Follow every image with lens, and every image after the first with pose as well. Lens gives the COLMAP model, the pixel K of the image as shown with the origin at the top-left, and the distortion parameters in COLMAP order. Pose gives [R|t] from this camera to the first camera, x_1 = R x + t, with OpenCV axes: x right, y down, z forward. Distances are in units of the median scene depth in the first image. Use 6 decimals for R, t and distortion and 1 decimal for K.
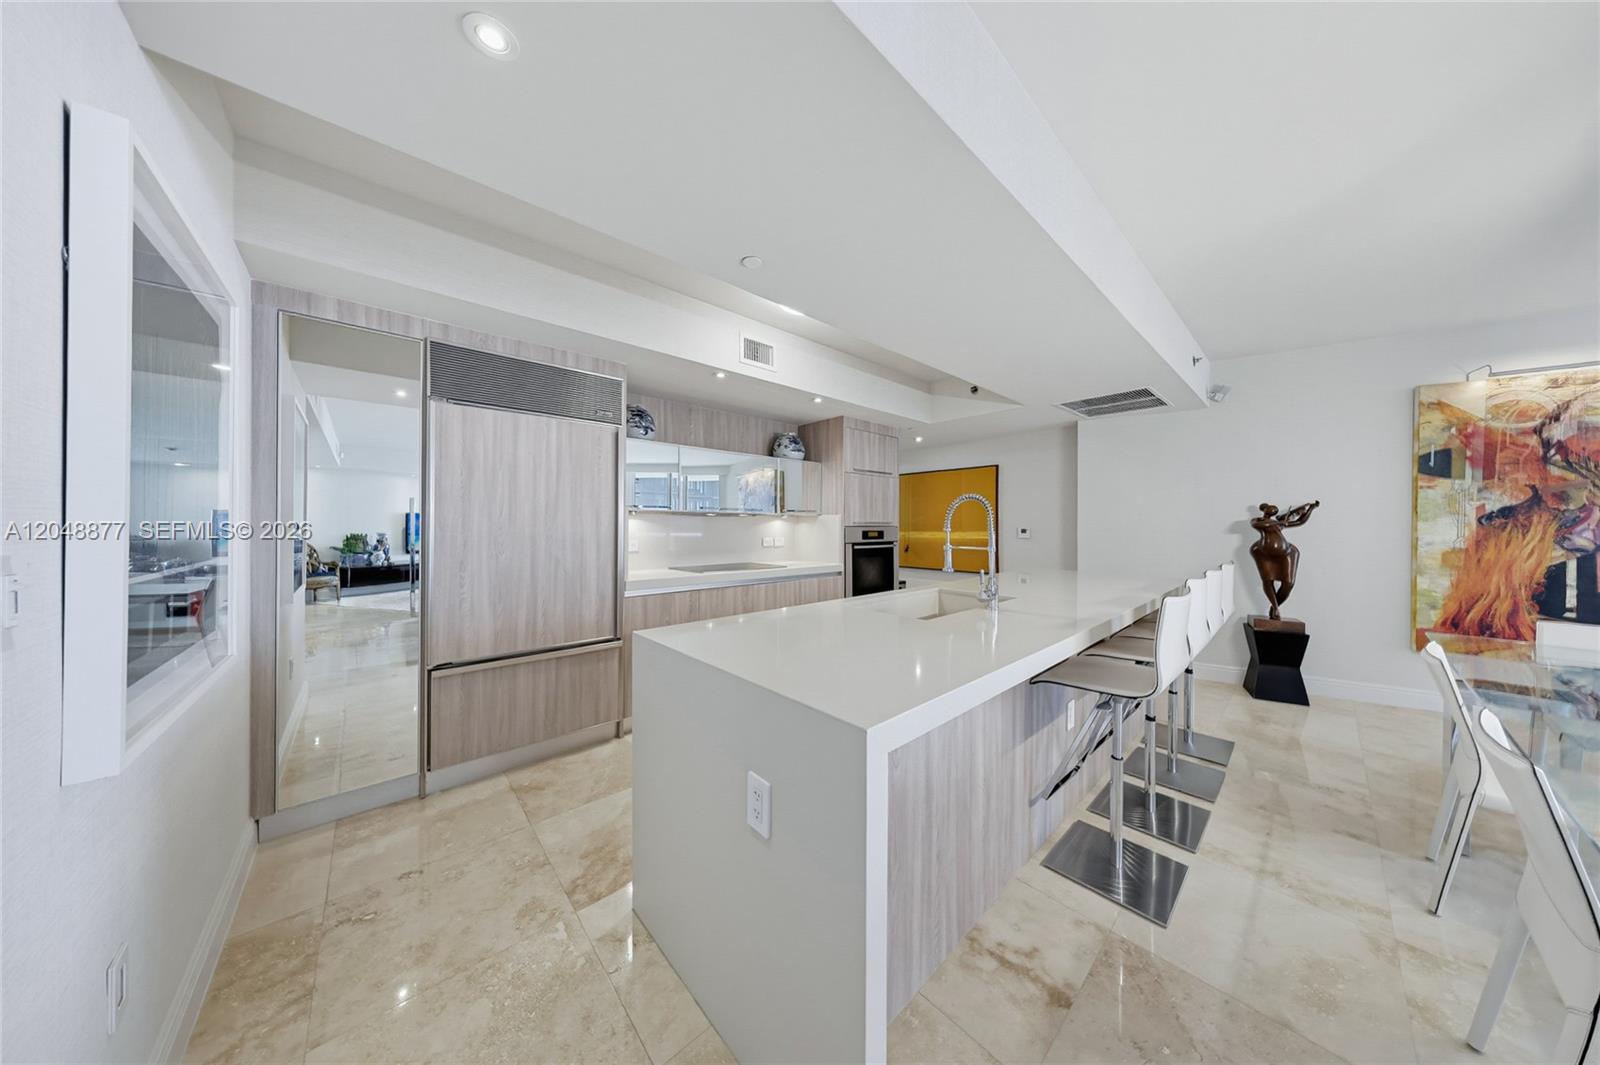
lens RADIAL K [[472.9, 0, 809.5], [0, 472.9, 521.6], [0, 0, 1]] dist [-0.000564, 0.000266]
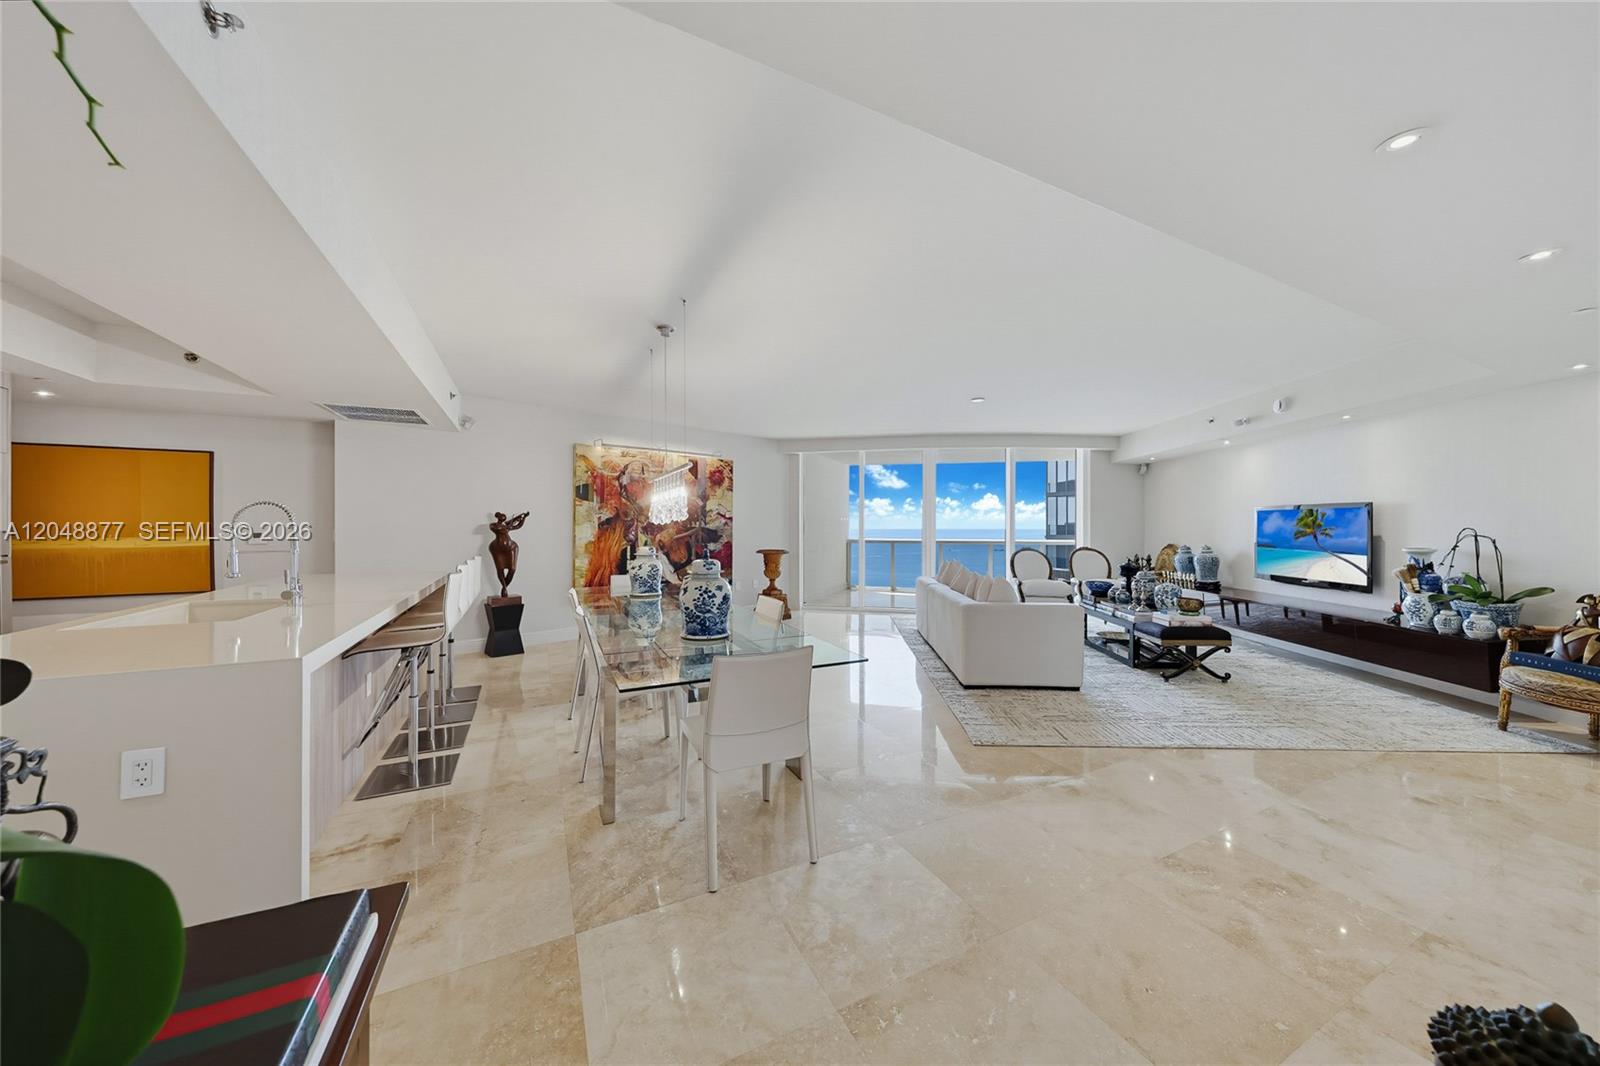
lens RADIAL K [[533.5, 0, 811.1], [0, 533.5, 530.8], [0, 0, 1]] dist [0.003321, -0.000279]
pose [[0.263106, -0.005749, 0.964750, -0.311355], [-0.004788, 0.999962, 0.007265, -0.000904], [-0.964755, -0.006530, 0.263069, -0.299987]]
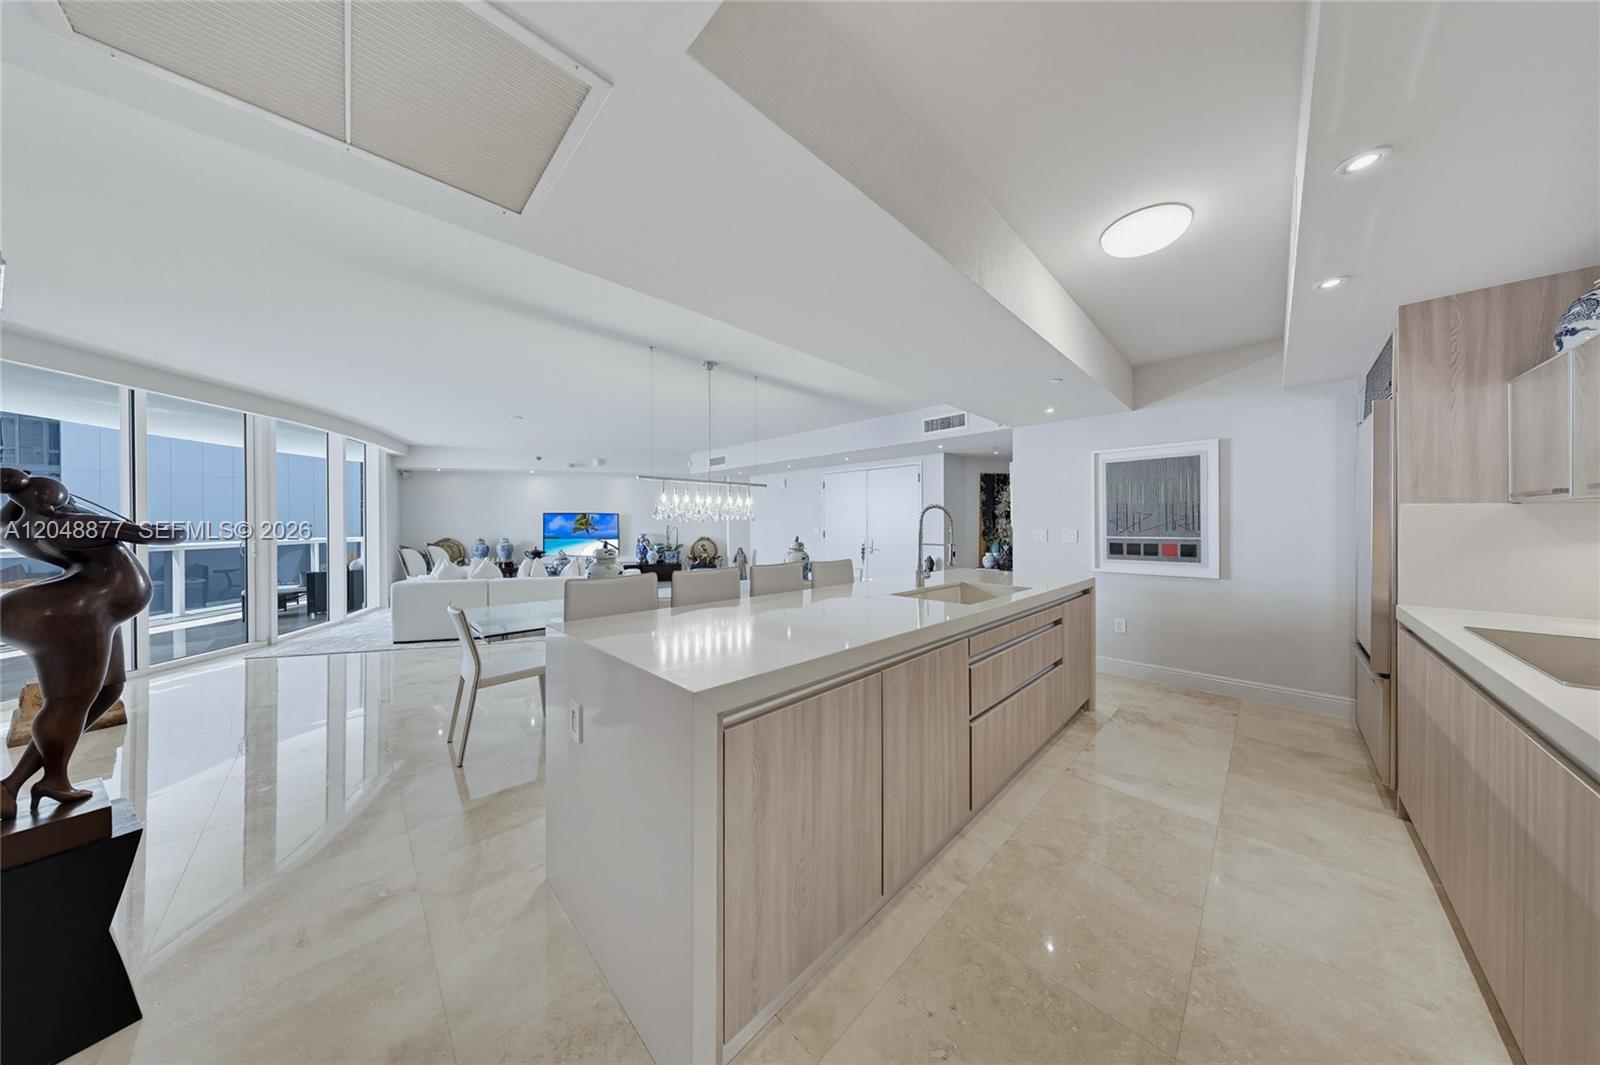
lens RADIAL K [[472.9, 0, 804.3], [0, 472.9, 525.8], [0, 0, 1]] dist [-0.000564, 0.000266]
pose [[-0.999352, 0.001645, -0.035967, 0.497599], [0.001671, 0.999998, -0.000706, 0.002423], [0.035966, -0.000766, -0.999353, 1.531815]]
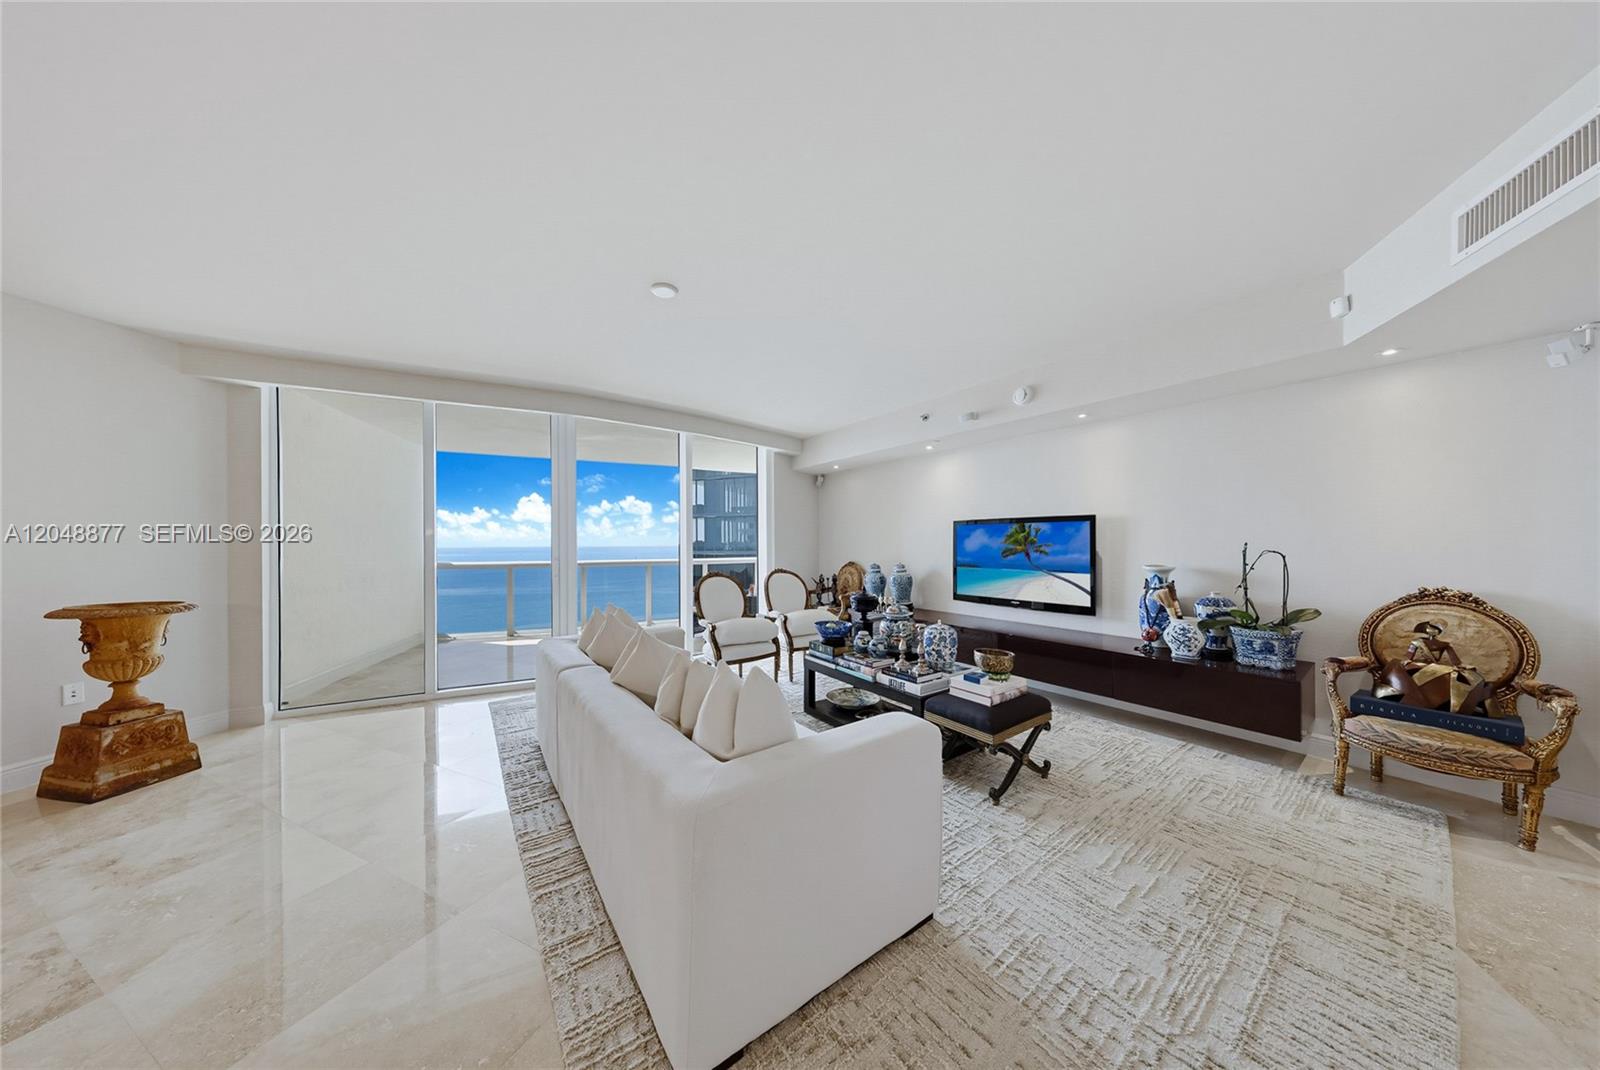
lens RADIAL K [[472.9, 0, 797.1], [0, 472.9, 548.9], [0, 0, 1]] dist [-0.000564, 0.000266]
pose [[-0.390710, -0.006721, 0.920489, 0.735539], [-0.000532, 0.999975, 0.007076, -0.000139], [-0.920513, 0.002275, -0.390704, -0.259560]]
